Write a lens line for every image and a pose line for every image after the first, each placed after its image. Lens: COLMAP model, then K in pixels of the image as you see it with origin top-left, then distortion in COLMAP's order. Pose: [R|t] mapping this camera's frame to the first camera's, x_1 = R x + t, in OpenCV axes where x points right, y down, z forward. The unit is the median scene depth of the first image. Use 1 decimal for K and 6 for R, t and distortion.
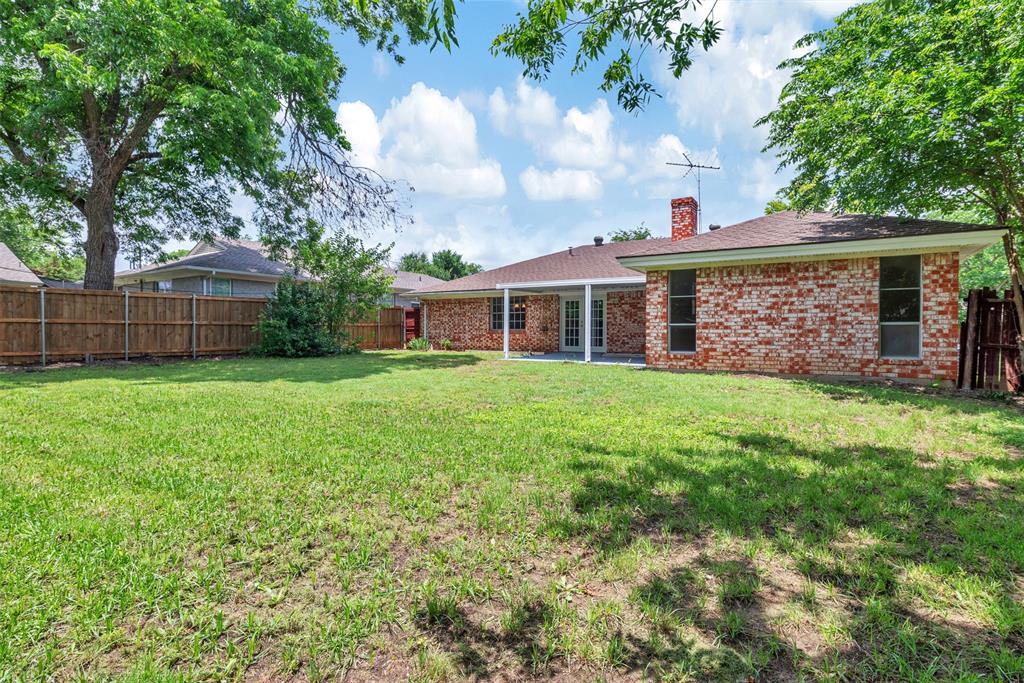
lens RADIAL K [[515.6, 0, 513.9], [0, 515.6, 334.1], [0, 0, 1]] dist [-0.000675, 0.001859]
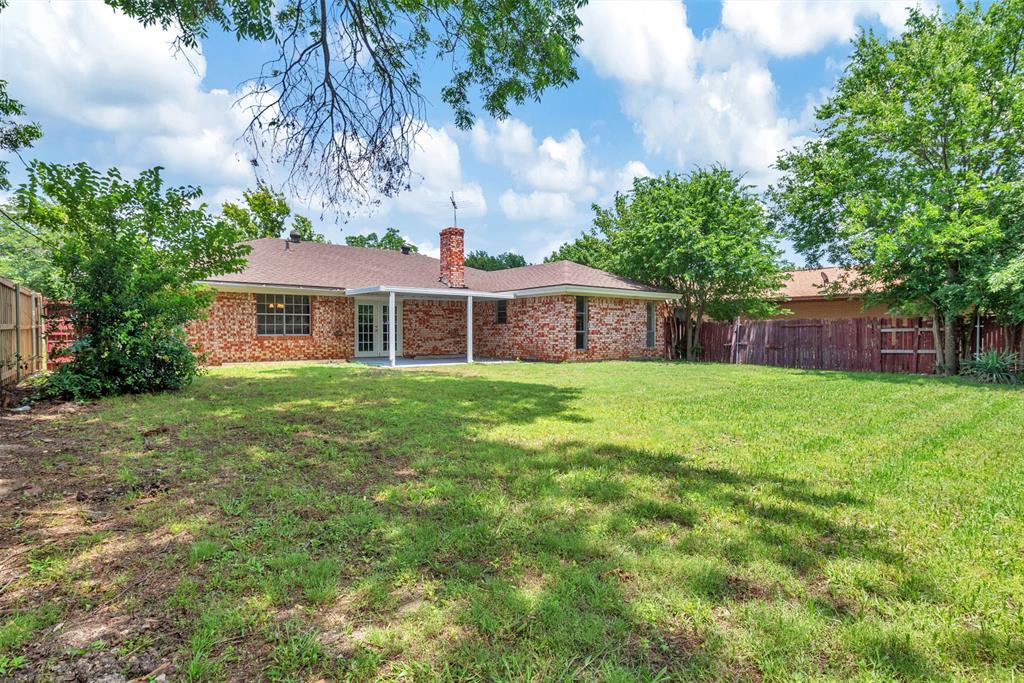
lens RADIAL K [[515.6, 0, 513.9], [0, 515.6, 334.1], [0, 0, 1]] dist [-0.000675, 0.001859]
pose [[0.315132, -0.005963, 0.949029, -1.246660], [0.007667, 0.999964, 0.003738, -0.018614], [-0.949017, 0.006098, 0.315166, 0.729731]]
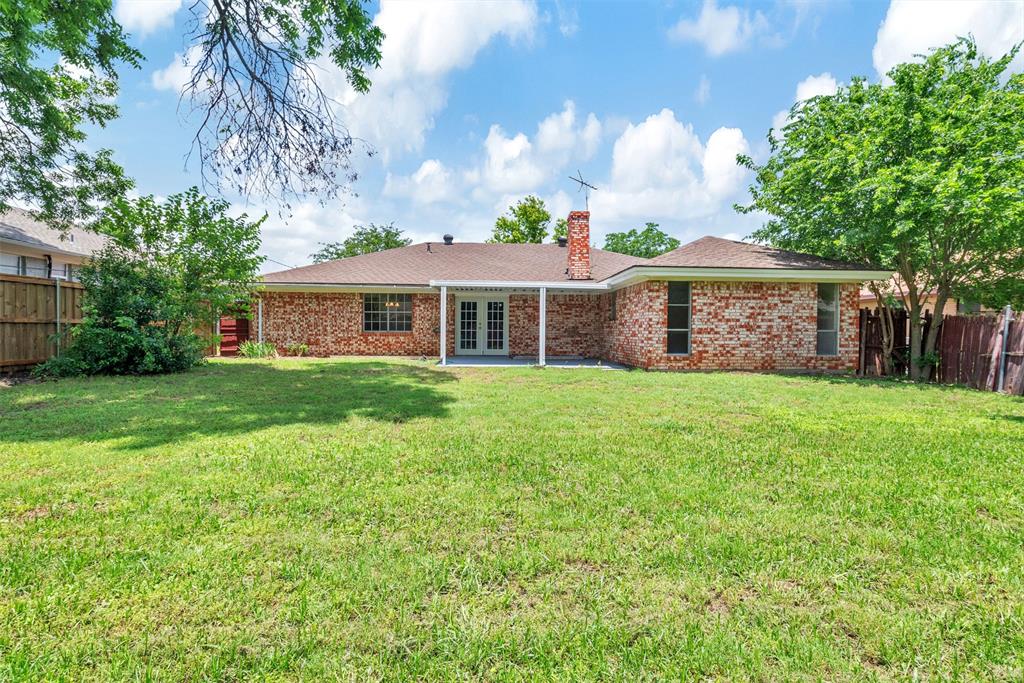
lens RADIAL K [[515.6, 0, 513.9], [0, 515.6, 334.1], [0, 0, 1]] dist [-0.000675, 0.001859]
pose [[0.807685, 0.000171, 0.589615, -0.653906], [-0.001845, 0.999996, 0.002238, -0.011505], [-0.589612, -0.002896, 0.807682, 0.311390]]
